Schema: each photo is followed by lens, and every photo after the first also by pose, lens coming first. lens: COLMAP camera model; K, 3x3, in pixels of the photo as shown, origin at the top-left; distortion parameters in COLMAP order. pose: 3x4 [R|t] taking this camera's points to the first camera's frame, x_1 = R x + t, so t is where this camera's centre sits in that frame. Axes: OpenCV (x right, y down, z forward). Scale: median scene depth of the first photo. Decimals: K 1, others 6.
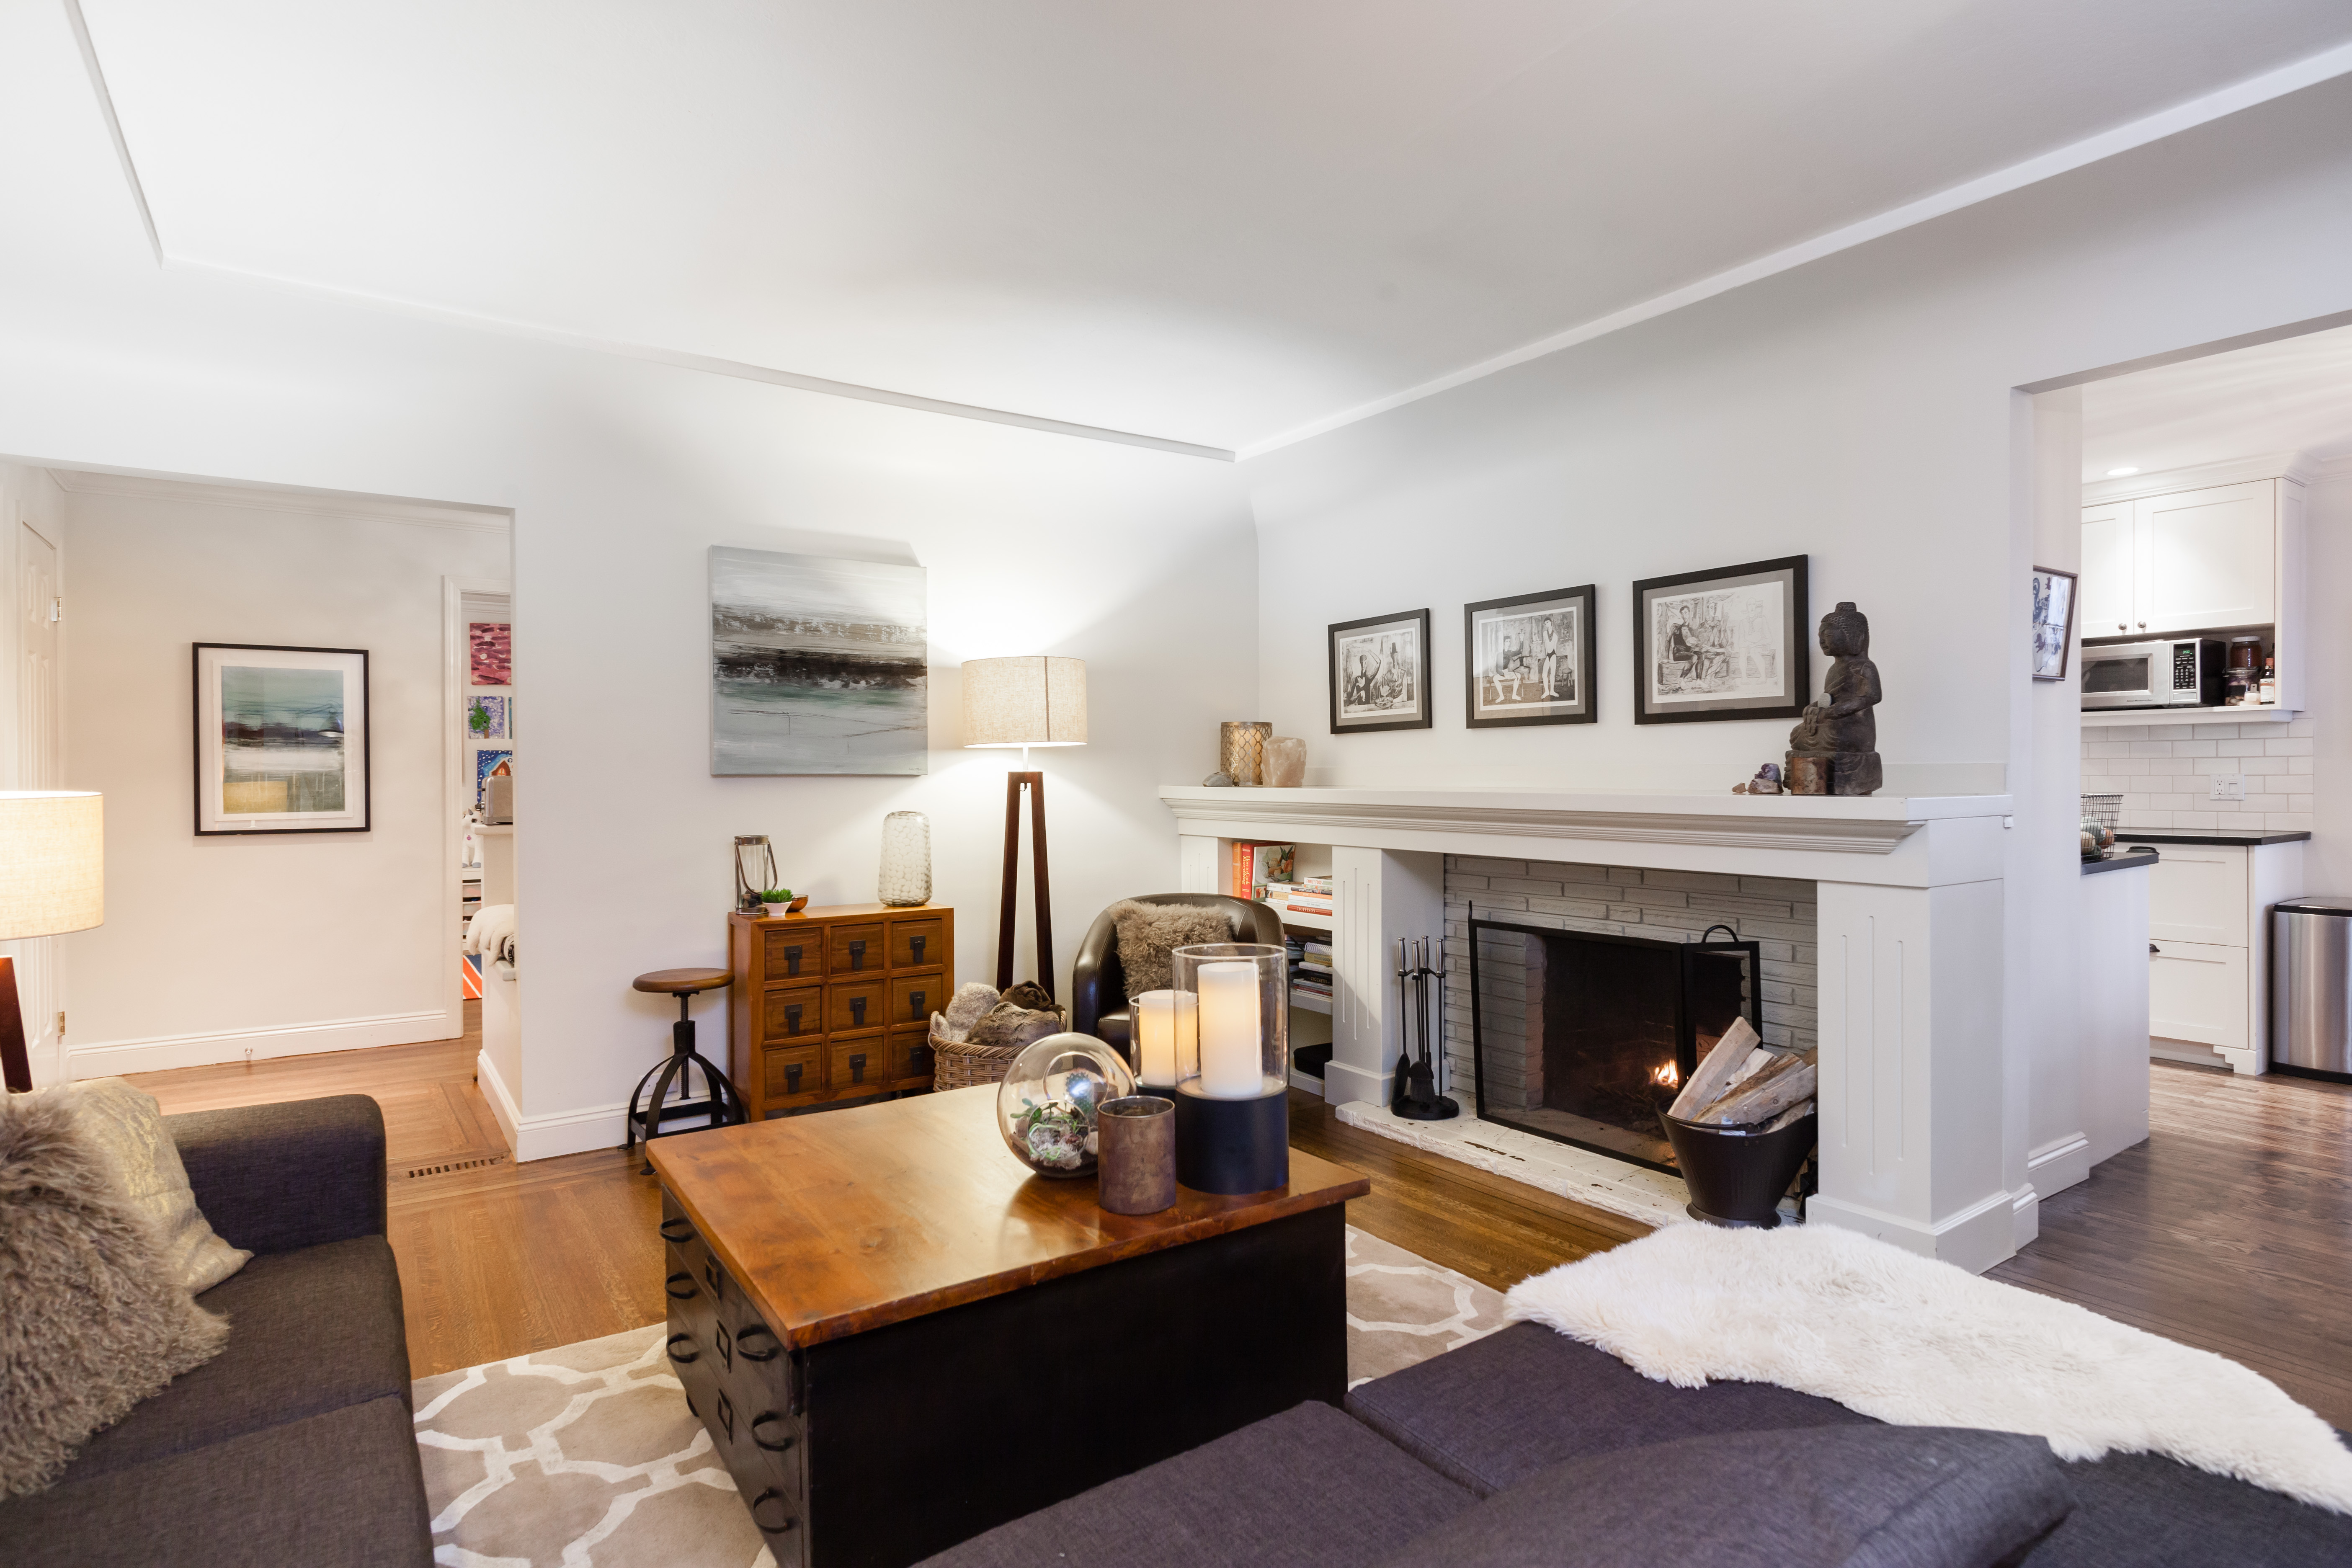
lens RADIAL K [[1211.4, 0, 1167.8], [0, 1211.4, 770.9], [0, 0, 1]] dist [-0.014985, 0.001040]
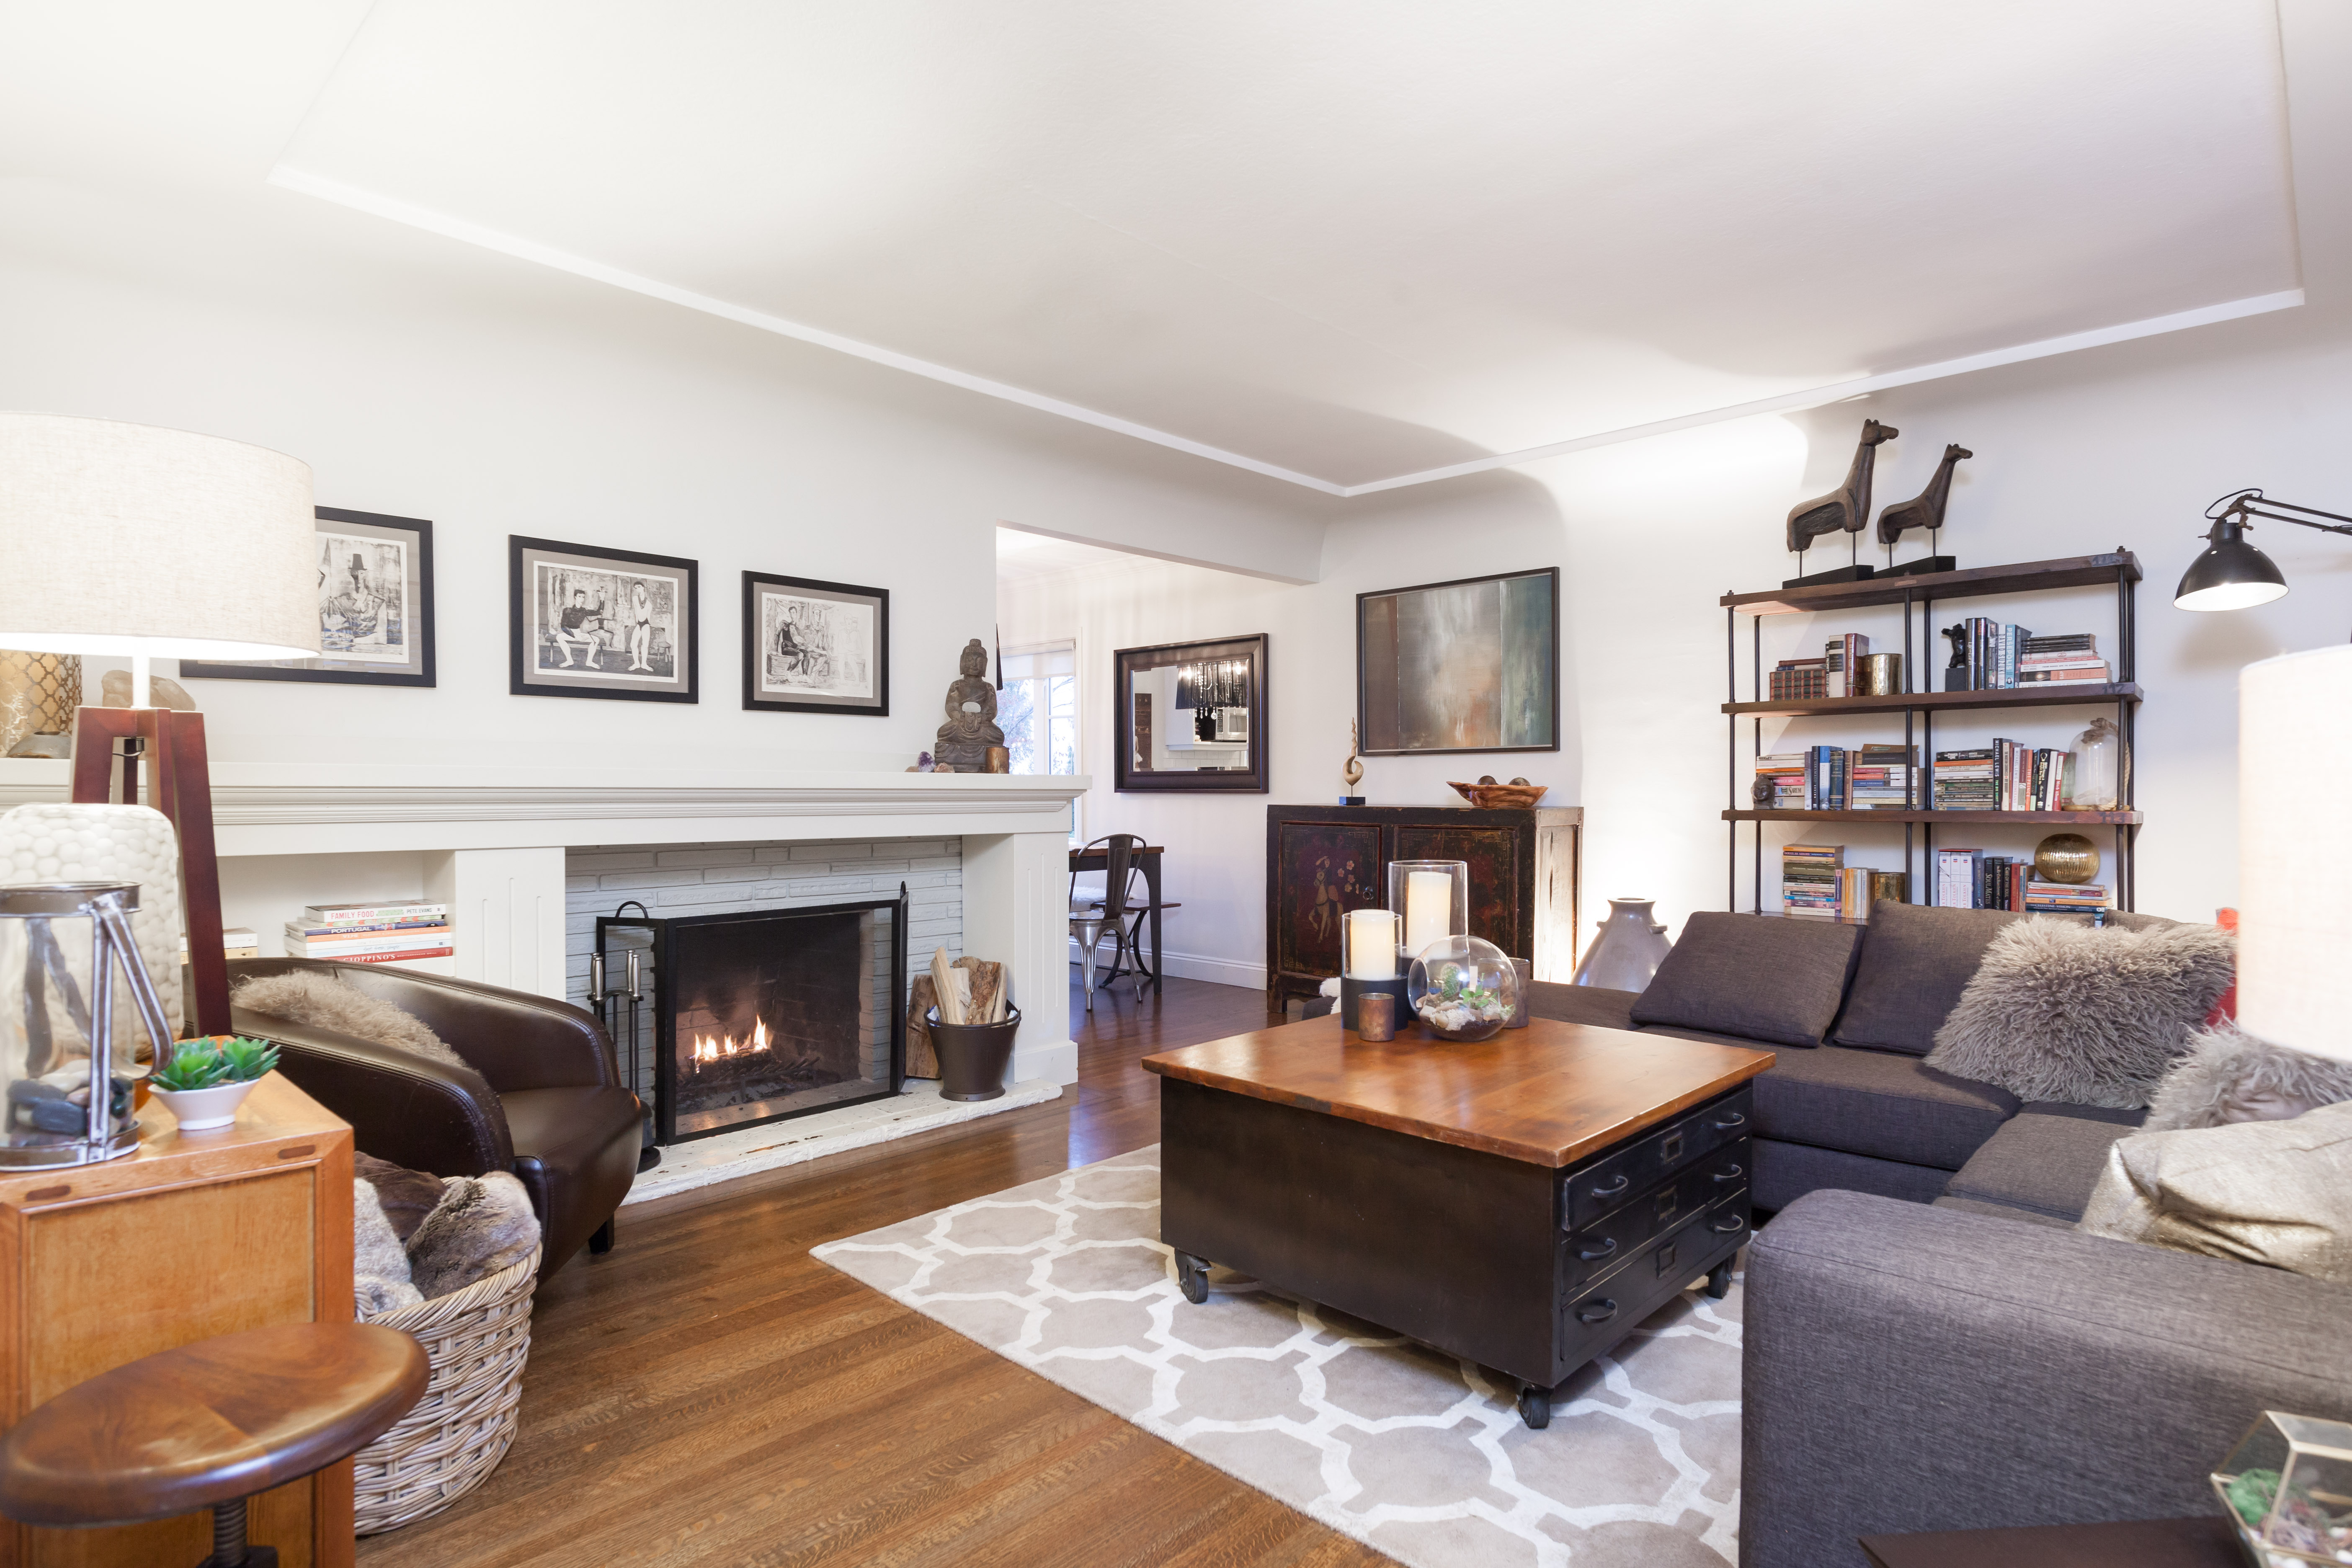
lens RADIAL K [[1211.4, 0, 1172.4], [0, 1211.4, 800.6], [0, 0, 1]] dist [-0.014985, 0.001040]
pose [[-0.212165, -0.001258, 0.977233, -0.632870], [-0.000063, 0.999999, 0.001273, 0.034459], [-0.977234, 0.000208, -0.212165, 0.778824]]
